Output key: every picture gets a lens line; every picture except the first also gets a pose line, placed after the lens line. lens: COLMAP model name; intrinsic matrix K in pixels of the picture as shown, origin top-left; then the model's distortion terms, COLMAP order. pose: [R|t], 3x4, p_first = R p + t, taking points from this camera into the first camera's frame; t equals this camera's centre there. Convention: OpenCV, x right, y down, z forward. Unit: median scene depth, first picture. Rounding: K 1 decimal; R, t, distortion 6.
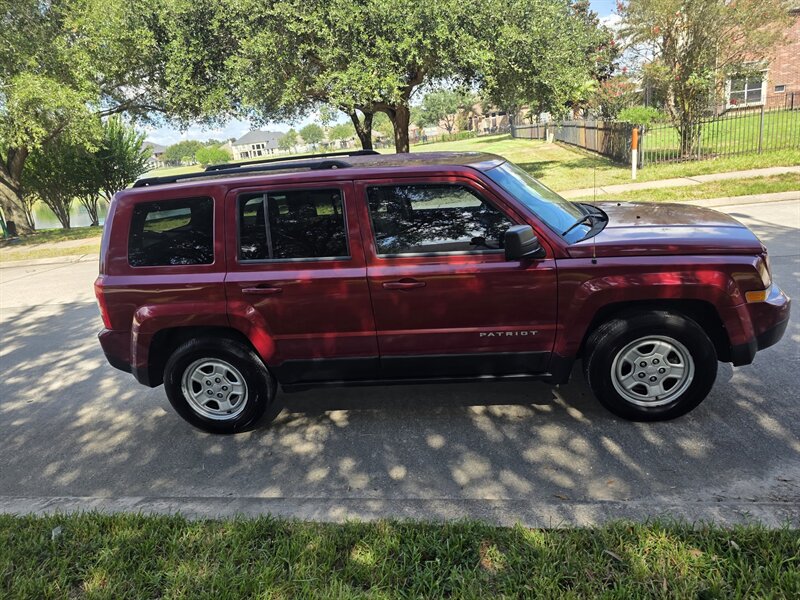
lens RADIAL K [[537.3, 0, 402.4], [0, 537.3, 307.6], [0, 0, 1]] dist [0.069984, -0.062834]
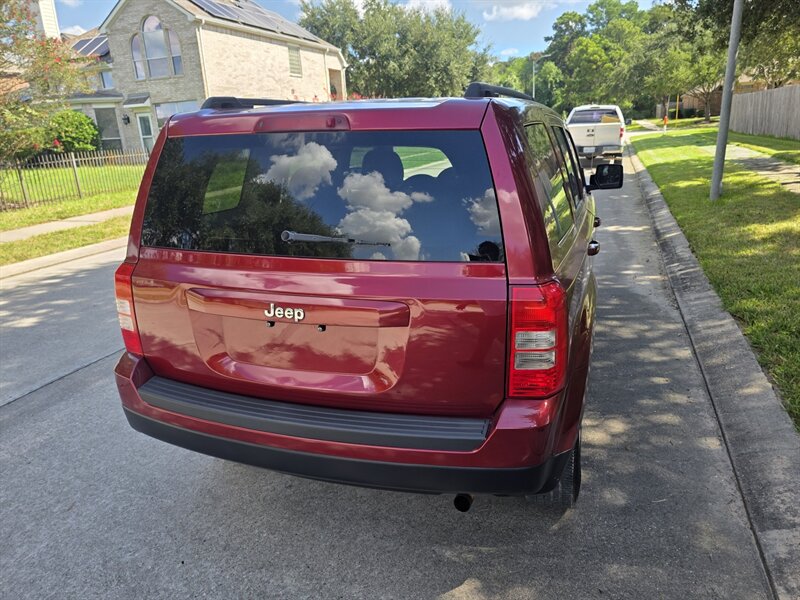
lens RADIAL K [[550.0, 0, 406.2], [0, 550.0, 302.8], [0, 0, 1]] dist [0.051674, -0.050257]
pose [[0.187215, -0.193887, 0.962995, -0.994147], [0.326425, 0.936898, 0.125173, -0.131678], [-0.926497, 0.290911, 0.238691, 0.991435]]
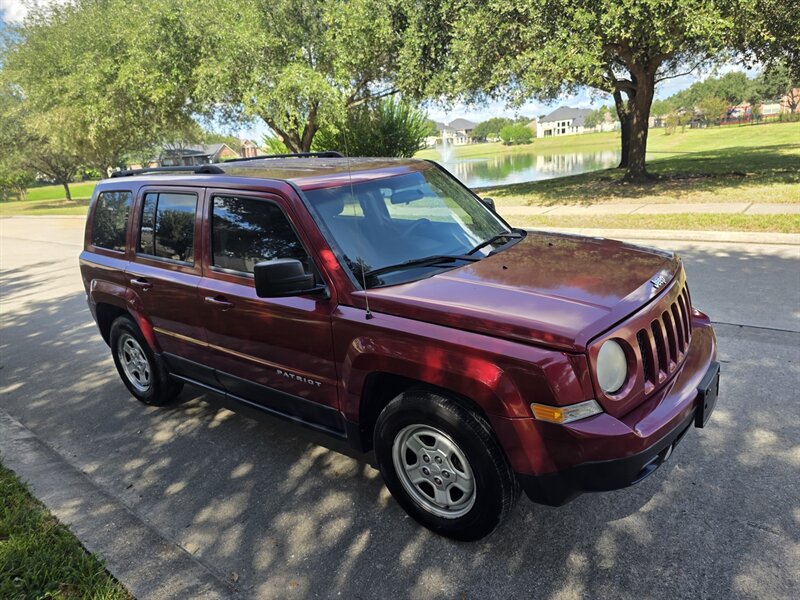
lens RADIAL K [[541.7, 0, 401.0], [0, 541.7, 311.3], [0, 0, 1]] dist [0.060272, -0.057632]
pose [[0.861169, 0.184453, -0.473671, 0.650879], [-0.164340, 0.982826, 0.083940, -0.140762], [0.481019, 0.005557, 0.876692, 0.268951]]
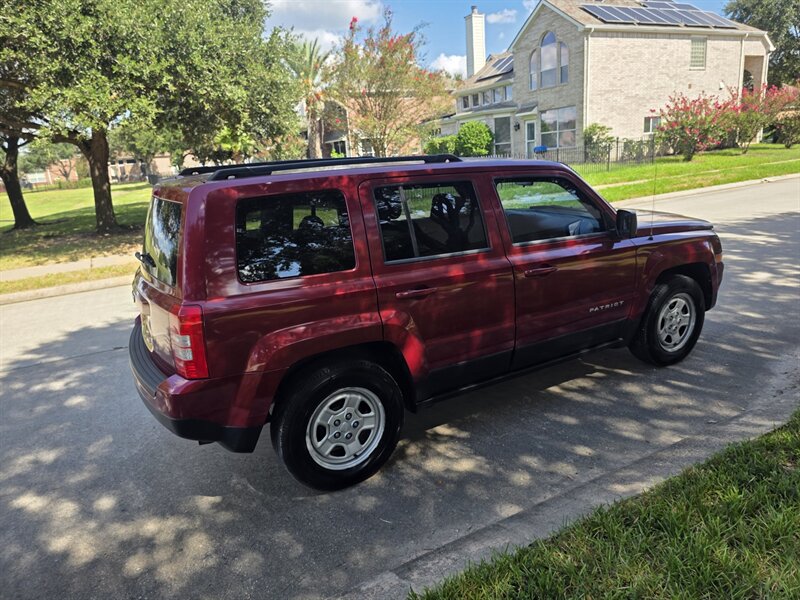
lens RADIAL K [[543.8, 0, 398.6], [0, 543.8, 293.2], [0, 0, 1]] dist [0.055622, -0.055132]
pose [[0.797880, -0.096500, 0.595043, -0.741306], [0.166553, 0.983969, -0.063754, 0.018747], [-0.579352, 0.149974, 0.801161, 0.282986]]
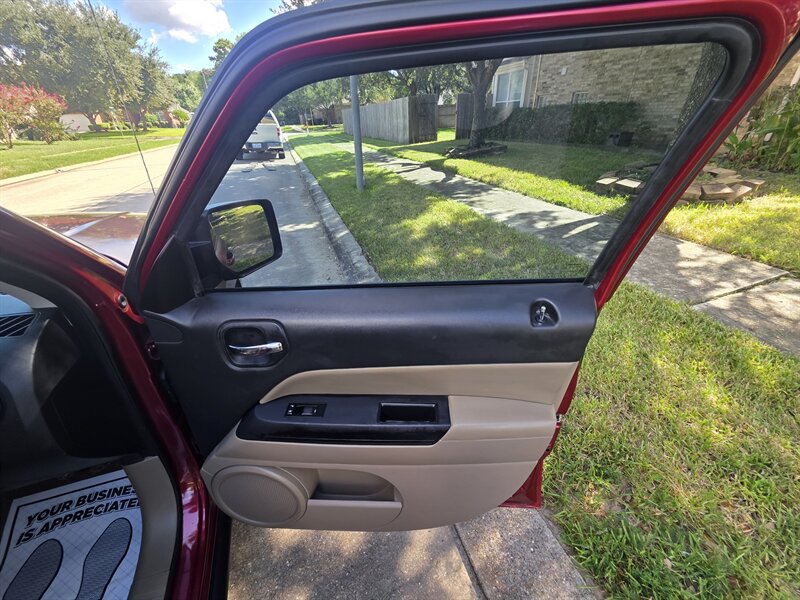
lens RADIAL K [[318.3, 0, 400.0], [0, 318.3, 300.0], [0, 0, 1]] dist [0.002943, -0.000272]
pose [[-0.462061, -0.325547, 0.824935, -0.024601], [0.333597, 0.798067, 0.501798, -0.132187], [-0.821713, 0.507057, -0.260154, 0.769673]]
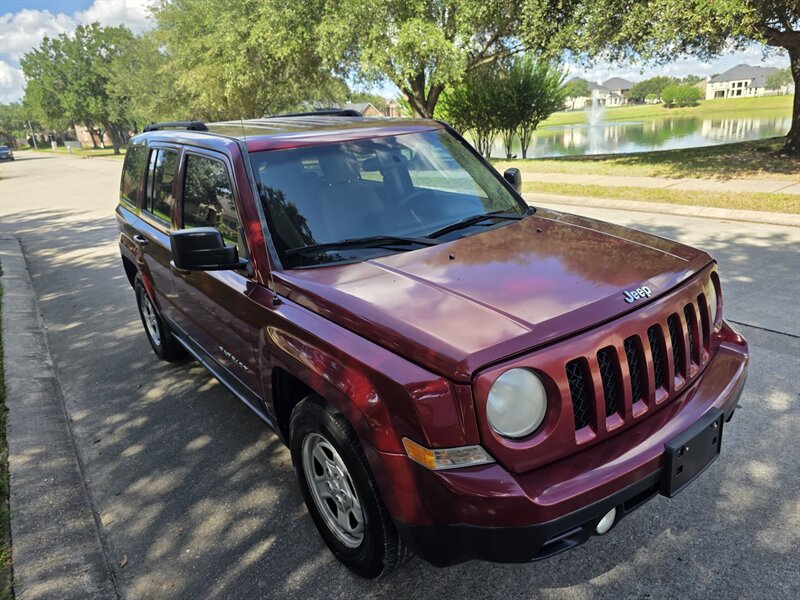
lens RADIAL K [[539.0, 0, 402.2], [0, 539.0, 302.6], [0, 0, 1]] dist [0.065179, -0.063658]
pose [[0.709728, 0.287294, -0.643232, 0.768149], [-0.224945, 0.957687, 0.179542, -0.205536], [0.667596, 0.017266, 0.744323, 0.496508]]
